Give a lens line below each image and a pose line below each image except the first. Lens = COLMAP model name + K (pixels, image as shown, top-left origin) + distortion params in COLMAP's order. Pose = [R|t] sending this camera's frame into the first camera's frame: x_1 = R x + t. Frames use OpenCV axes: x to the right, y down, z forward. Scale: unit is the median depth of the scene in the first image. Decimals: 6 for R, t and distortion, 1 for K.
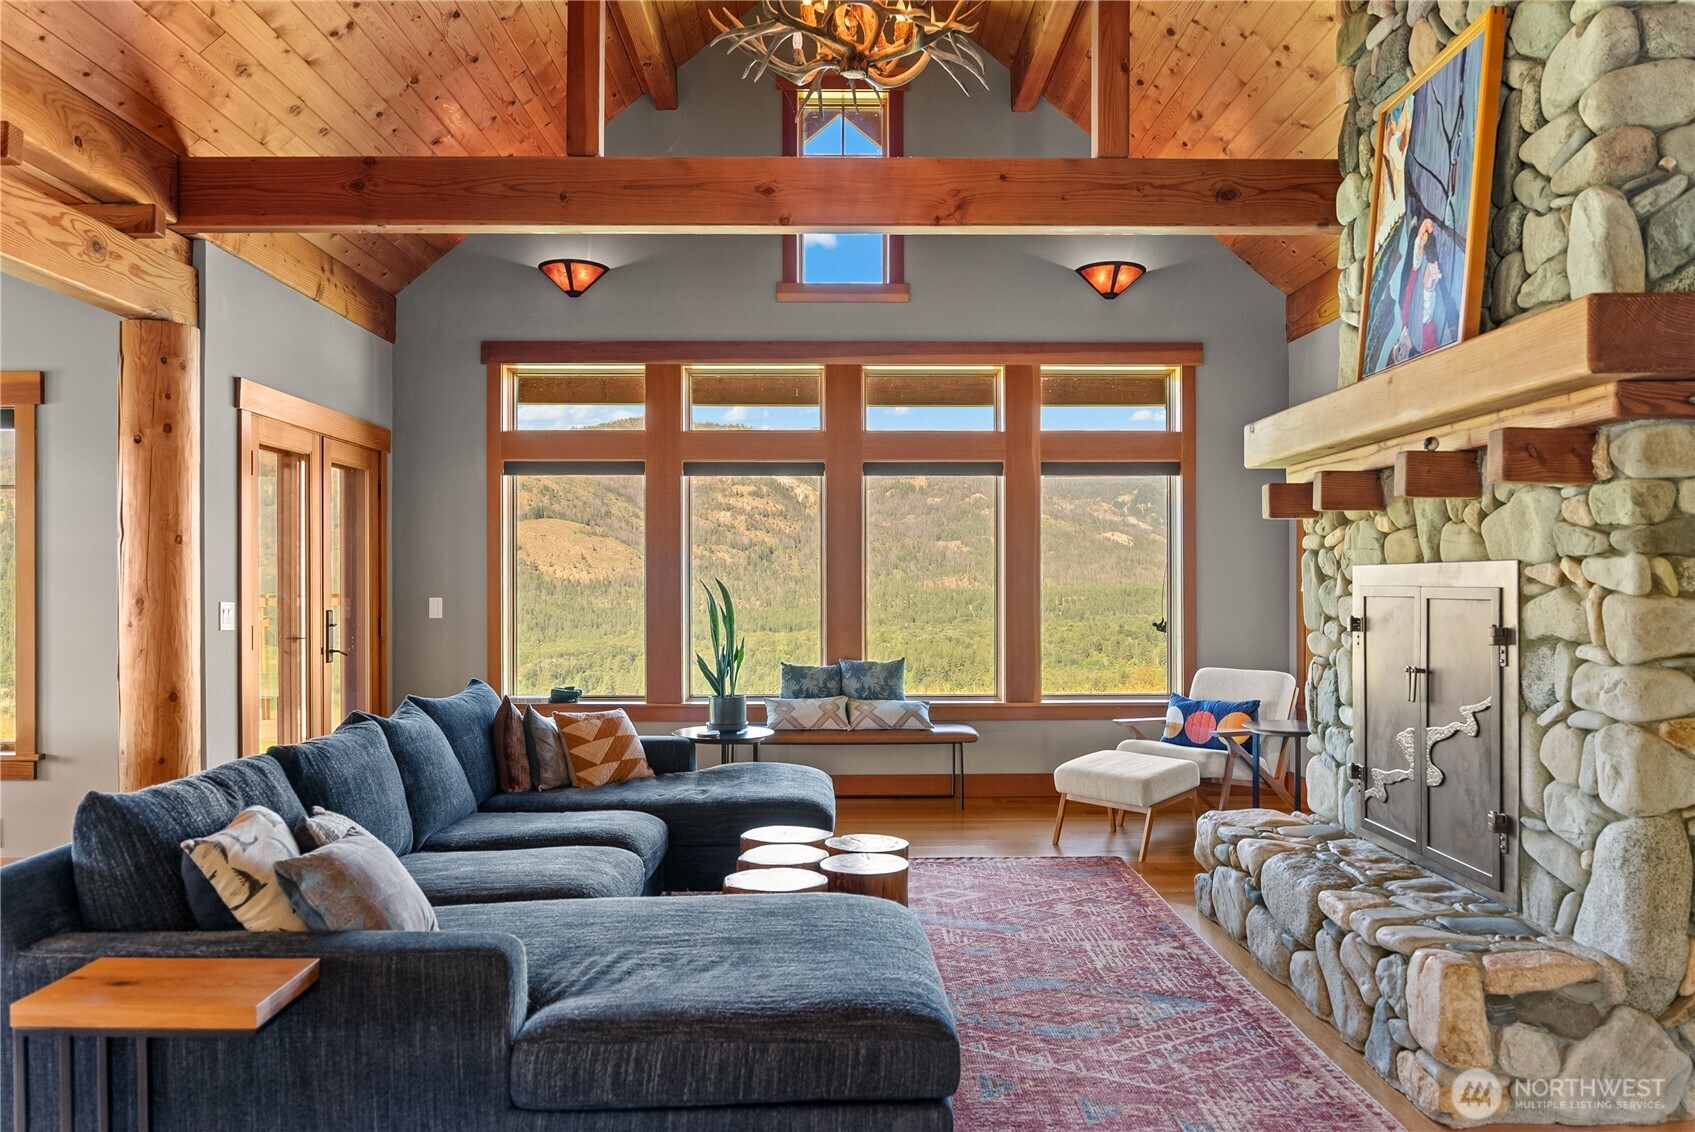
lens RADIAL K [[1195.3, 0, 835.5], [0, 1195.3, 582.2], [0, 0, 1]] dist [-0.014670, 0.001134]
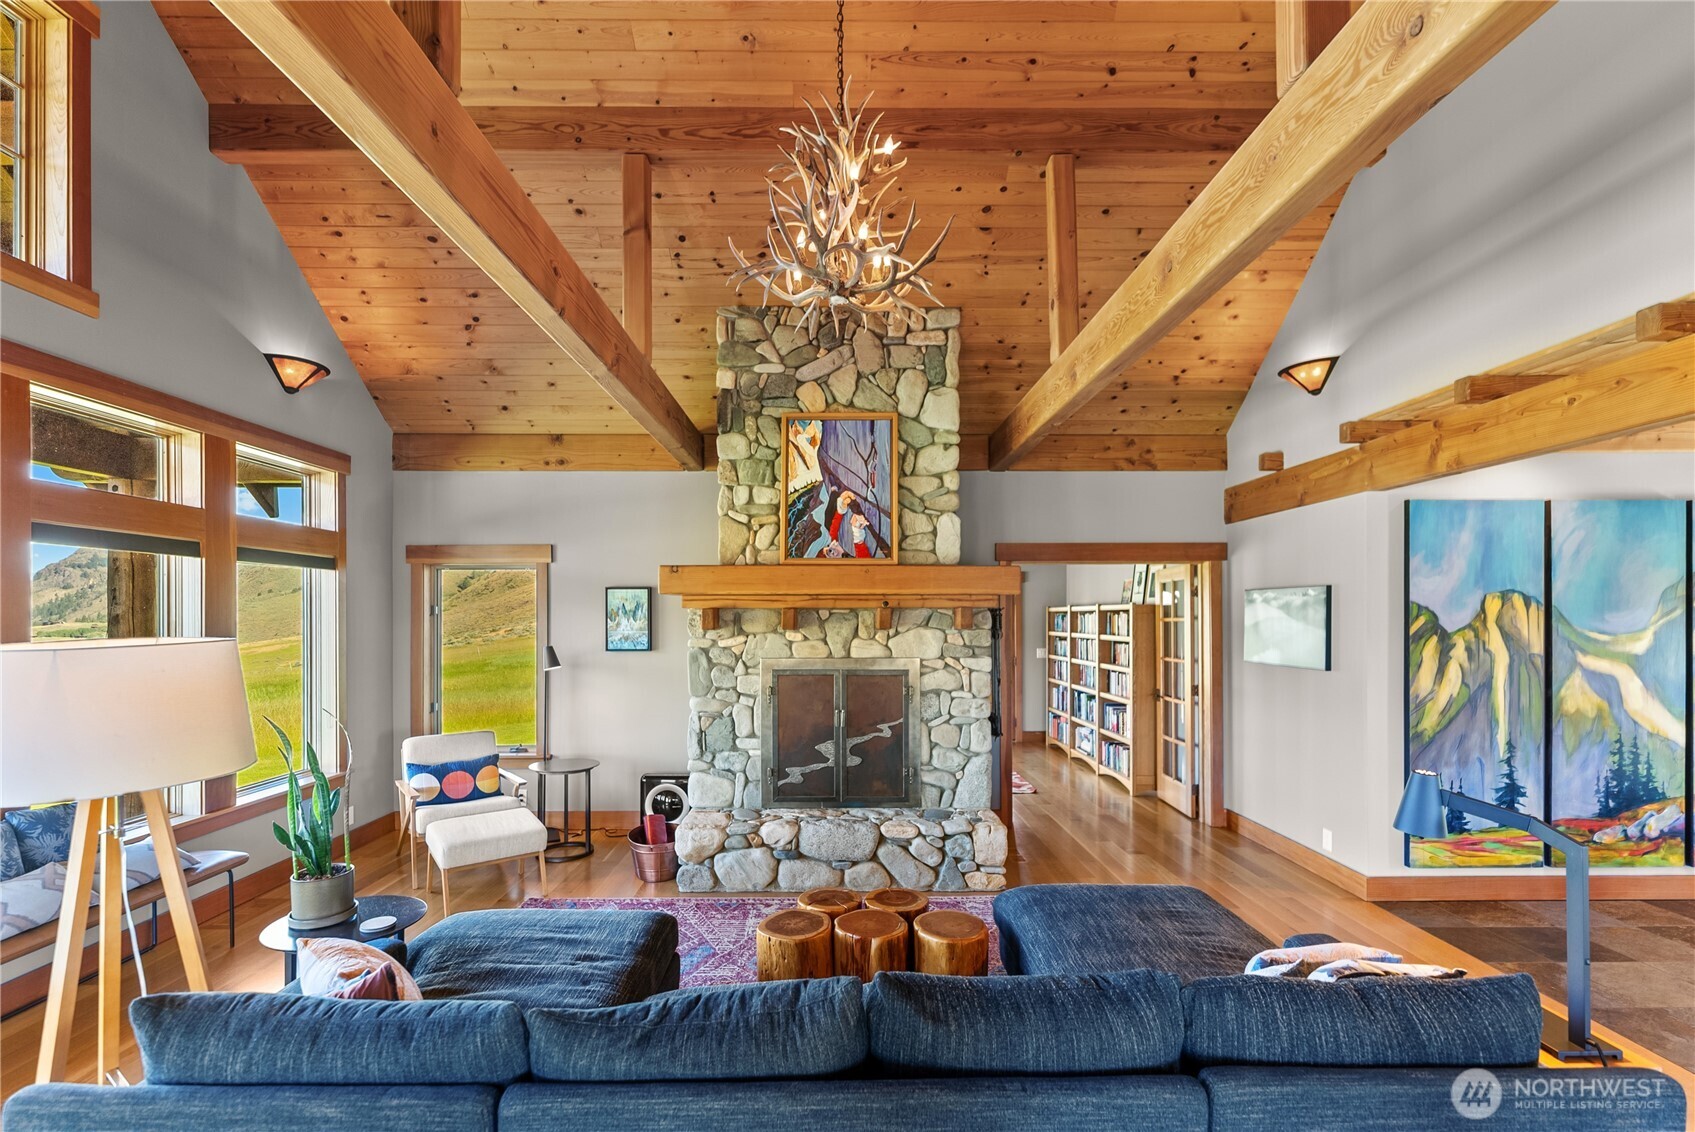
lens RADIAL K [[752.7, 0, 838.2], [0, 752.7, 614.1], [0, 0, 1]] dist [-0.003141, 0.001628]
pose [[-0.012708, 0.004213, 0.999910, -0.786768], [0.000766, 0.999991, -0.004204, -0.085429], [-0.999919, 0.000712, -0.012711, 1.010776]]
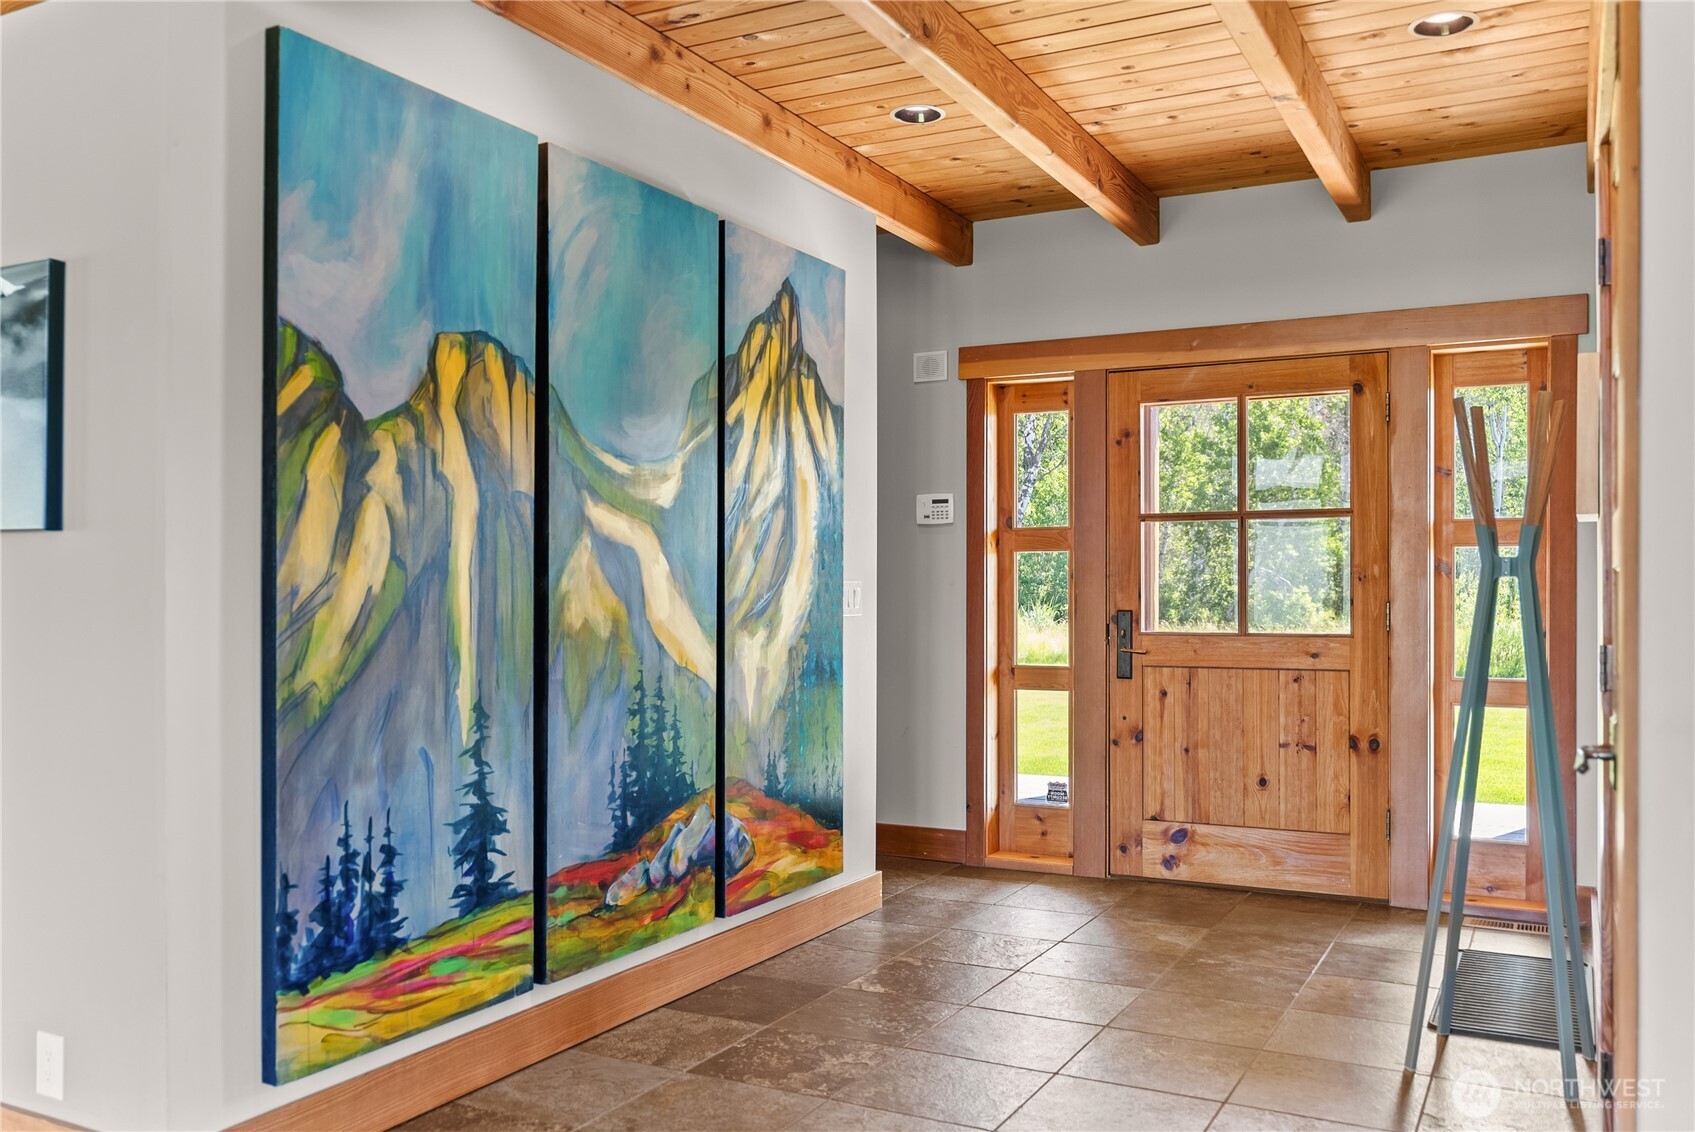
lens RADIAL K [[1383.8, 0, 840.6], [0, 1383.8, 588.8], [0, 0, 1]] dist [-0.015374, -0.000253]
pose [[-0.885900, 0.004648, 0.463854, -0.277882], [0.002579, 0.999984, -0.005096, 0.033045], [-0.463870, -0.003318, -0.885897, 0.649862]]
